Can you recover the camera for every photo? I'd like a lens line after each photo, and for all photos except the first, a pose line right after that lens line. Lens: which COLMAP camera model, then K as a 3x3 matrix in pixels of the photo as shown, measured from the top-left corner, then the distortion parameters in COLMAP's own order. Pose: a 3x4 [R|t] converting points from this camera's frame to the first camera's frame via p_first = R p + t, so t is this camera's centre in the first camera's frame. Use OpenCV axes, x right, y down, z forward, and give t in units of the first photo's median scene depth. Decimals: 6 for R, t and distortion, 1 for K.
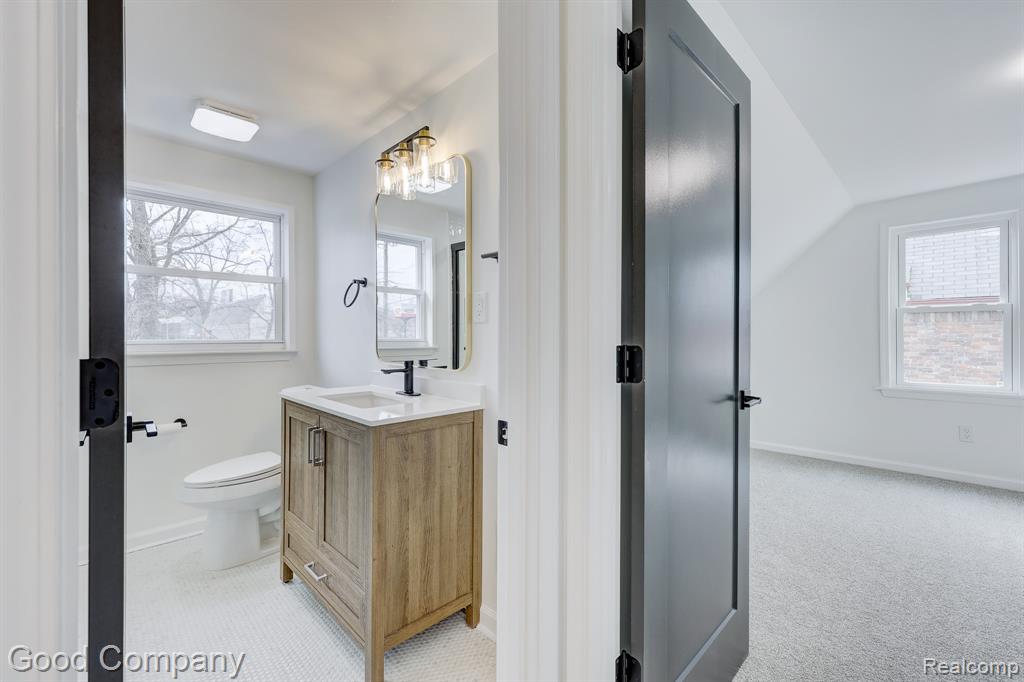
lens RADIAL K [[429.0, 0, 517.3], [0, 429.0, 334.9], [0, 0, 1]] dist [0.004713, 0.000686]
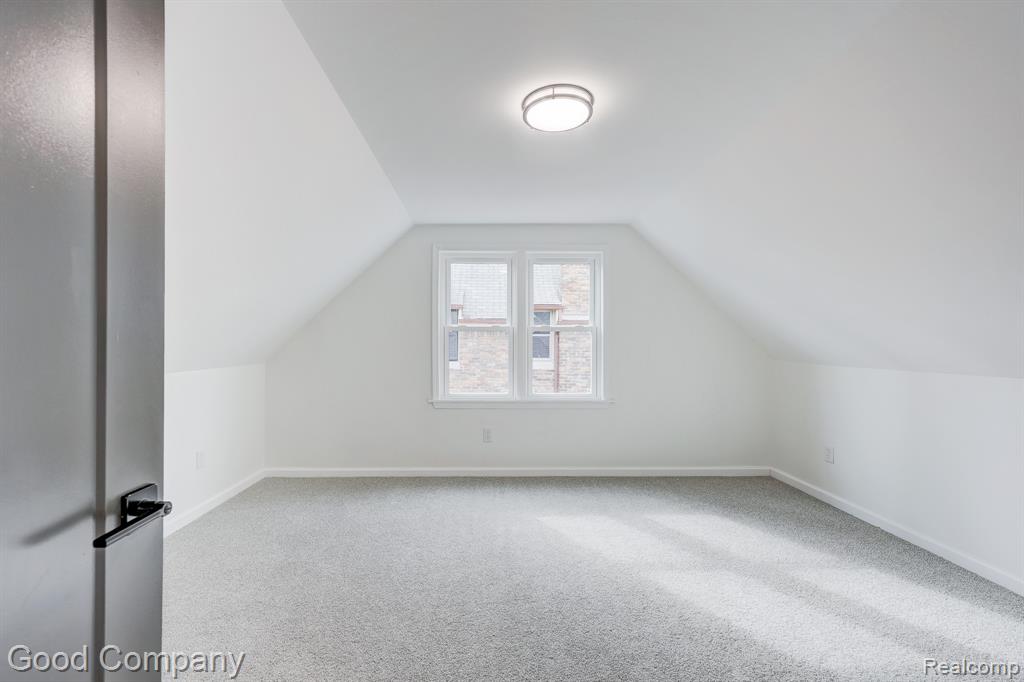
lens RADIAL K [[429.0, 0, 504.8], [0, 429.0, 340.2], [0, 0, 1]] dist [0.004713, 0.000686]
pose [[0.679423, 0.010589, 0.733671, 0.231050], [-0.004472, 0.999937, -0.010290, -0.019201], [-0.733733, 0.003710, 0.679427, 0.185560]]
